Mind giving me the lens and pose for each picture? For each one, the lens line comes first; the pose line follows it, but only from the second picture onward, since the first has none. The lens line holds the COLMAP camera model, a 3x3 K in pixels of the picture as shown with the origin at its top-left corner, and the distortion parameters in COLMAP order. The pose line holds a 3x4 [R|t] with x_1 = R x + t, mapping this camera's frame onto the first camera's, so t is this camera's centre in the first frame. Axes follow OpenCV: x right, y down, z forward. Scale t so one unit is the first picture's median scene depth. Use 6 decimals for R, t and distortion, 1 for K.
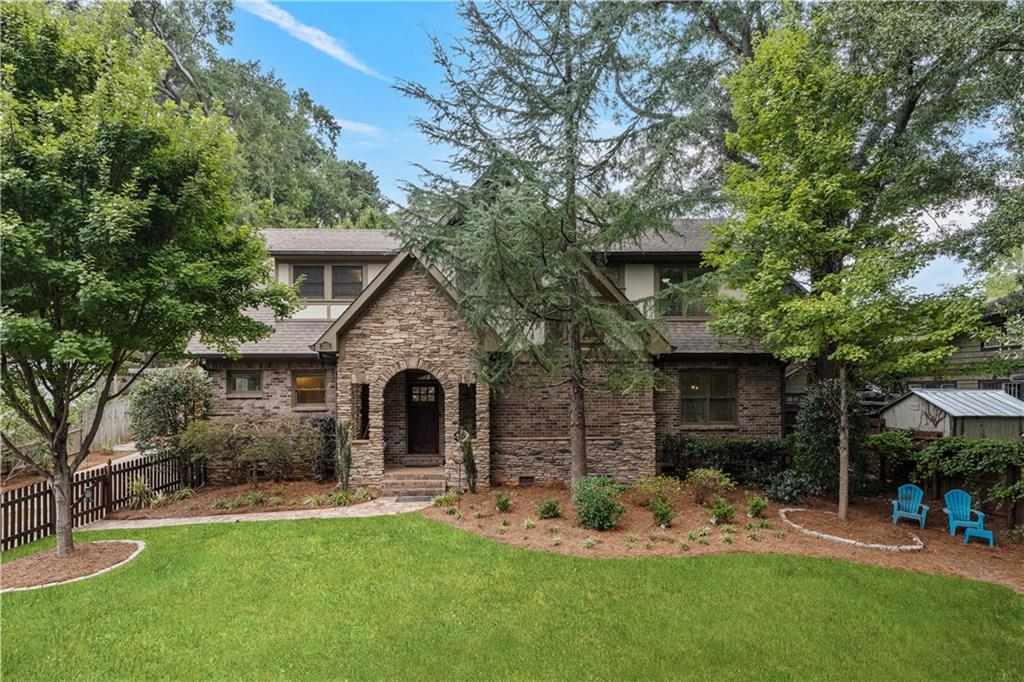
lens RADIAL K [[654.7, 0, 511.1], [0, 654.7, 338.4], [0, 0, 1]] dist [0.002911, 0.000068]
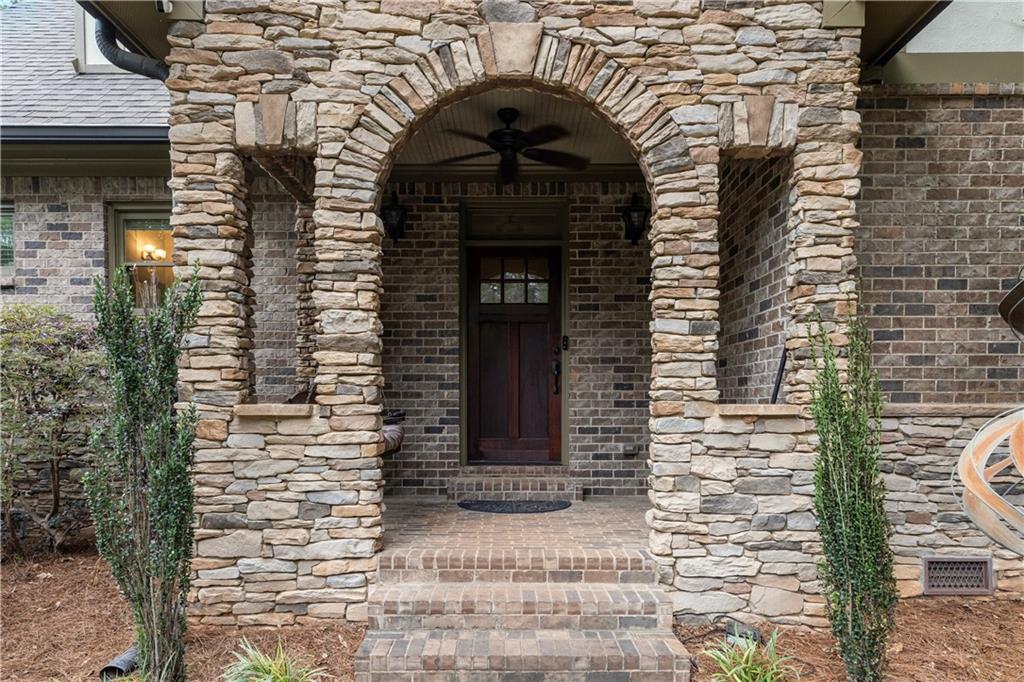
lens RADIAL K [[654.7, 0, 513.2], [0, 654.7, 350.0], [0, 0, 1]] dist [0.002911, 0.000068]
pose [[0.999434, 0.001565, -0.033609, -0.141422], [-0.001426, 0.999990, 0.004170, 0.135708], [0.033615, -0.004120, 0.999426, 0.776577]]
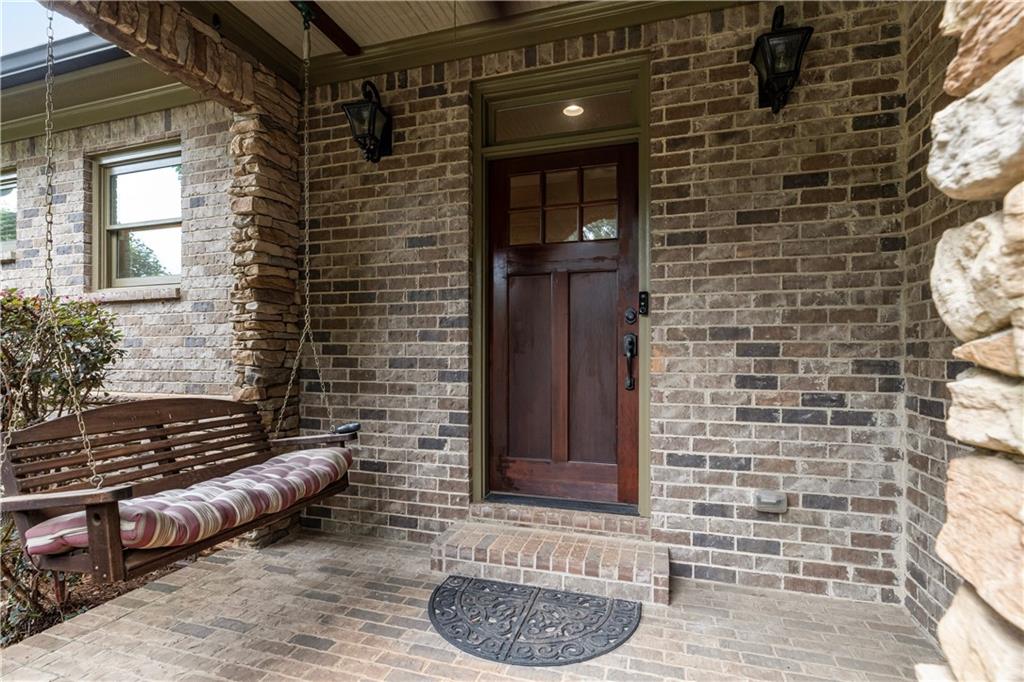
lens RADIAL K [[479.7, 0, 509.9], [0, 479.7, 333.2], [0, 0, 1]] dist [-0.008533, 0.000036]
pose [[0.937351, -0.007544, -0.348305, -0.111036], [0.023415, 0.998869, 0.041381, 0.135360], [0.347599, -0.046944, 0.936467, 0.986172]]
